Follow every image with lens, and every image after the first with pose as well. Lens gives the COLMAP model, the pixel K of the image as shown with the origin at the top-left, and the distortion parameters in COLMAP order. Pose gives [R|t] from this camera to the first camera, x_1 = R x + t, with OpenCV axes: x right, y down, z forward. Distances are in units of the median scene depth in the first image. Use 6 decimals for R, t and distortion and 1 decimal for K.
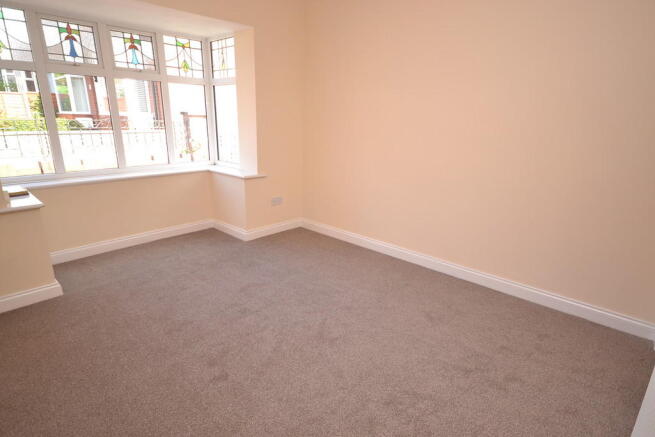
lens RADIAL K [[355.8, 0, 327.5], [0, 355.8, 218.5], [0, 0, 1]] dist [-0.001242, -0.000122]
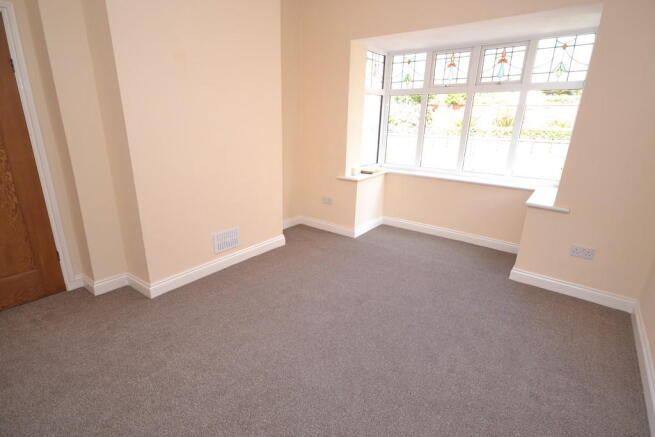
lens RADIAL K [[326.3, 0, 327.5], [0, 326.3, 218.5], [0, 0, 1]] dist [0.000626, 0.000047]
pose [[0.067807, 0.270068, -0.960451, 0.467482], [-0.290953, 0.926175, 0.239889, -0.135346], [0.954331, 0.263180, 0.141378, 0.502631]]
